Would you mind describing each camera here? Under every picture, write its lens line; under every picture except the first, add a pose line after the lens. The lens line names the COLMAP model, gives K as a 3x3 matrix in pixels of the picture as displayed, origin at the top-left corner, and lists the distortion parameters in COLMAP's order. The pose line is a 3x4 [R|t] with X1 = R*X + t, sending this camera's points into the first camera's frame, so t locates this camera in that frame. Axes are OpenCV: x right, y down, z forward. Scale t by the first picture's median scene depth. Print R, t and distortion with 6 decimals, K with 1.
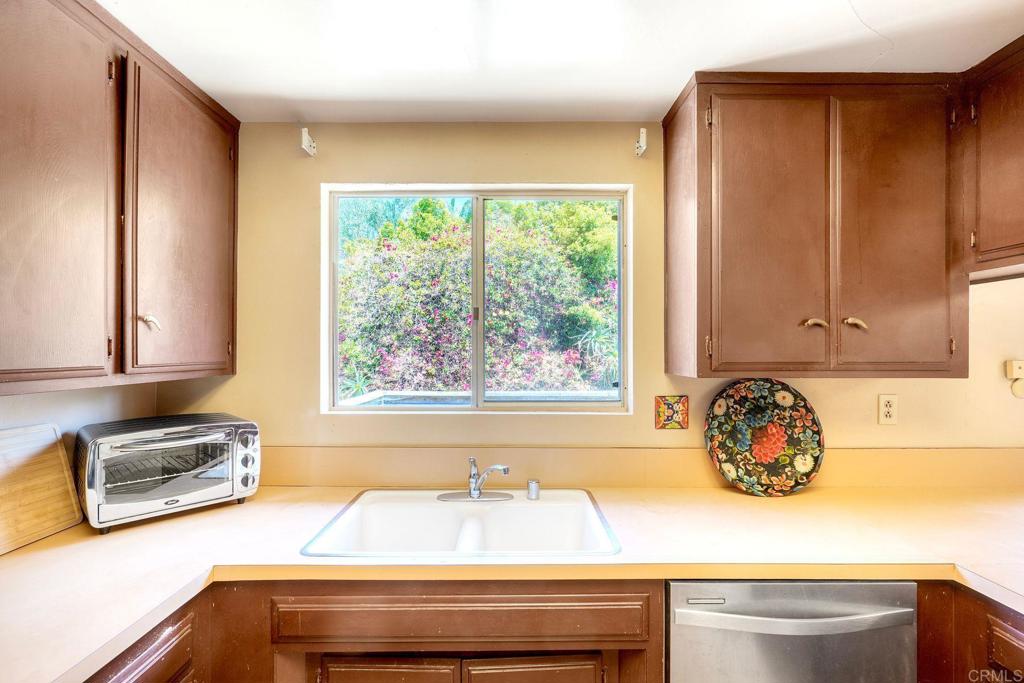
lens RADIAL K [[466.2, 0, 533.2], [0, 466.2, 355.9], [0, 0, 1]] dist [-0.010708, 0.002826]
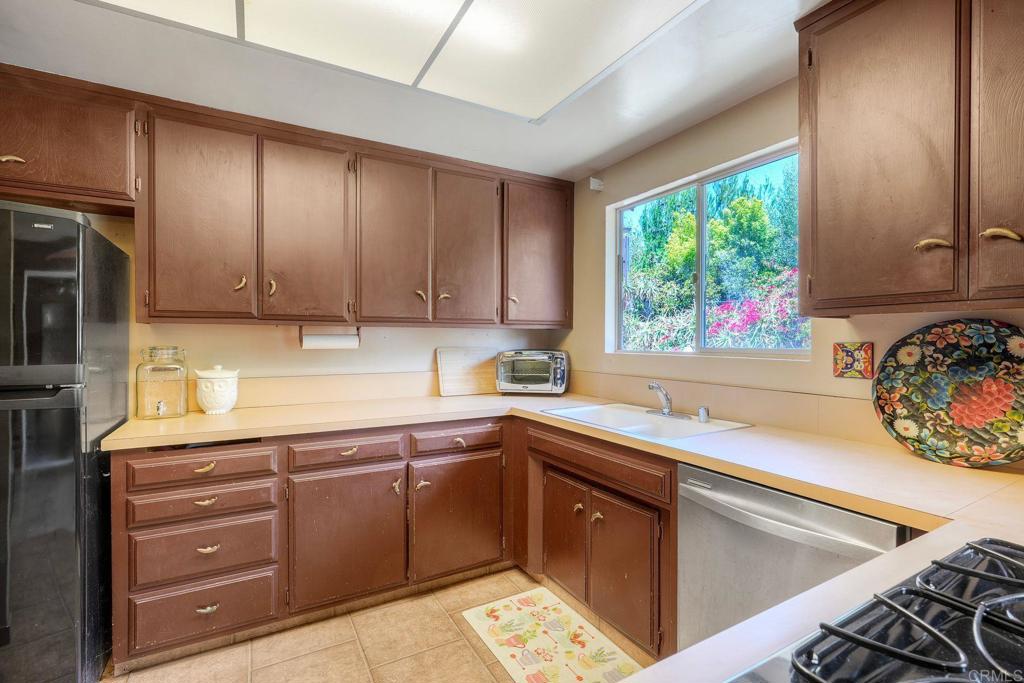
lens RADIAL K [[466.2, 0, 513.4], [0, 466.2, 343.7], [0, 0, 1]] dist [-0.010708, 0.002826]
pose [[0.491270, 0.007941, -0.870971, 0.787709], [-0.009789, 0.999946, 0.003596, 0.093113], [0.870952, 0.006759, 0.491322, -0.048558]]
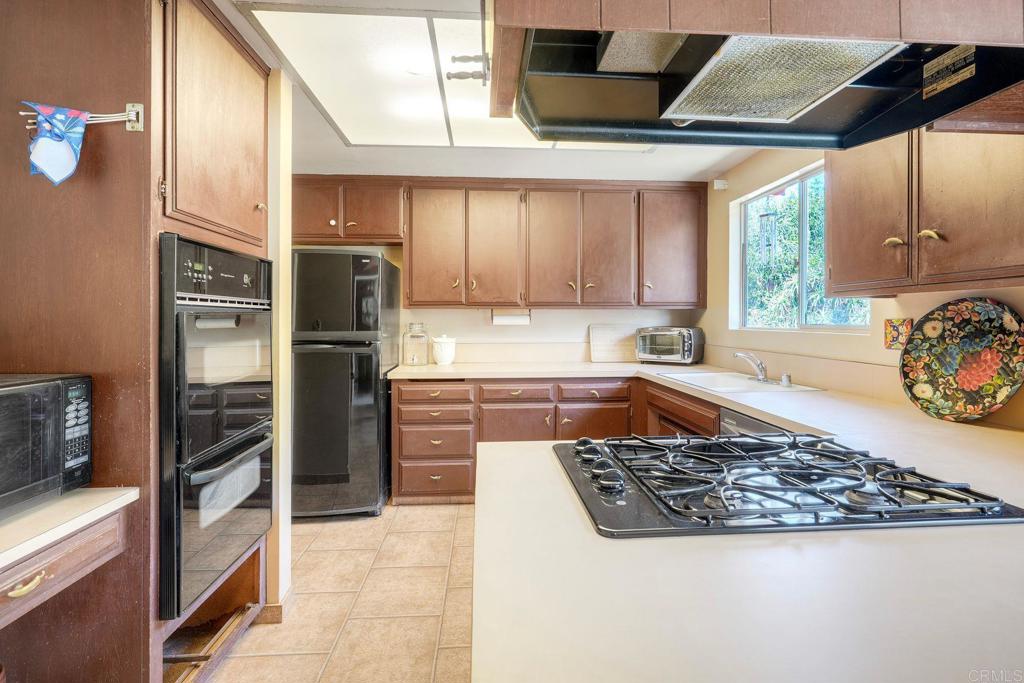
lens RADIAL K [[466.2, 0, 511.9], [0, 466.2, 317.2], [0, 0, 1]] dist [-0.010708, 0.002826]
pose [[0.059520, -0.006196, -0.998208, 1.338373], [-0.009765, 0.999929, -0.006789, 0.099999], [0.998179, 0.010152, 0.059455, 0.045916]]
